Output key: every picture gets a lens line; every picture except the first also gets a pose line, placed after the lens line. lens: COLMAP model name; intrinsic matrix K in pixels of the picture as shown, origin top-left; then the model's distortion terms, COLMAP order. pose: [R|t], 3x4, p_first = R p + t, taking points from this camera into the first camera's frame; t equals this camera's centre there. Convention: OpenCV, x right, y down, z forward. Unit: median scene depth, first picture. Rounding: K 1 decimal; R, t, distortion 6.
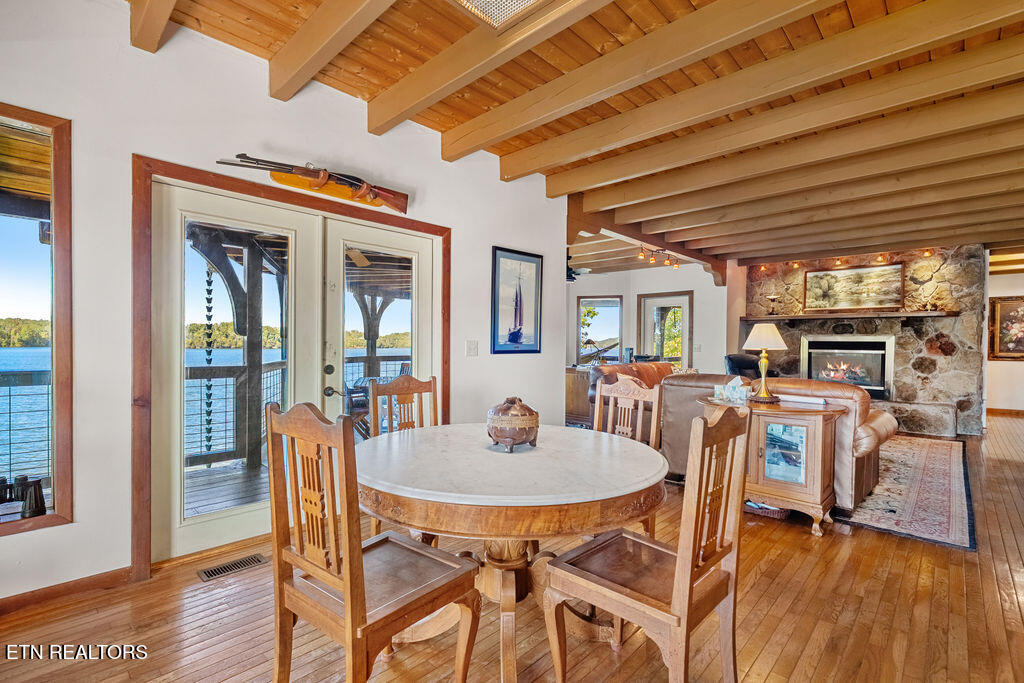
lens RADIAL K [[462.9, 0, 520.2], [0, 462.9, 357.6], [0, 0, 1]] dist [-0.011641, 0.001801]
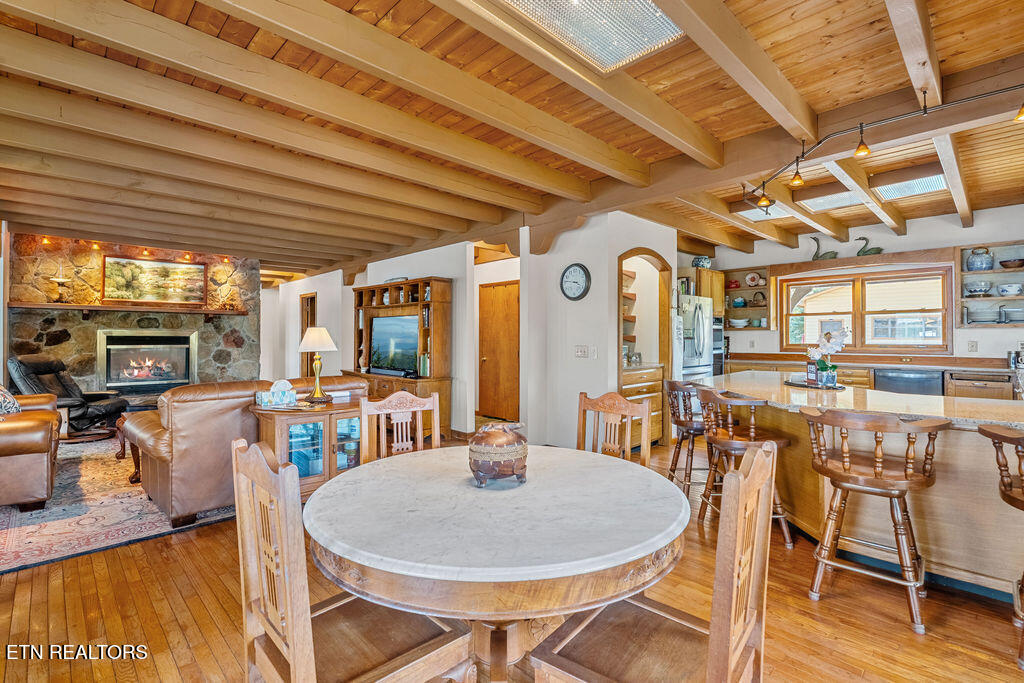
lens RADIAL K [[462.9, 0, 502.9], [0, 462.9, 335.3], [0, 0, 1]] dist [-0.011641, 0.001801]
pose [[0.040043, -0.006986, 0.999174, -0.237638], [0.029801, 0.999539, 0.005795, -0.022729], [-0.998753, 0.029545, 0.040232, 0.255200]]
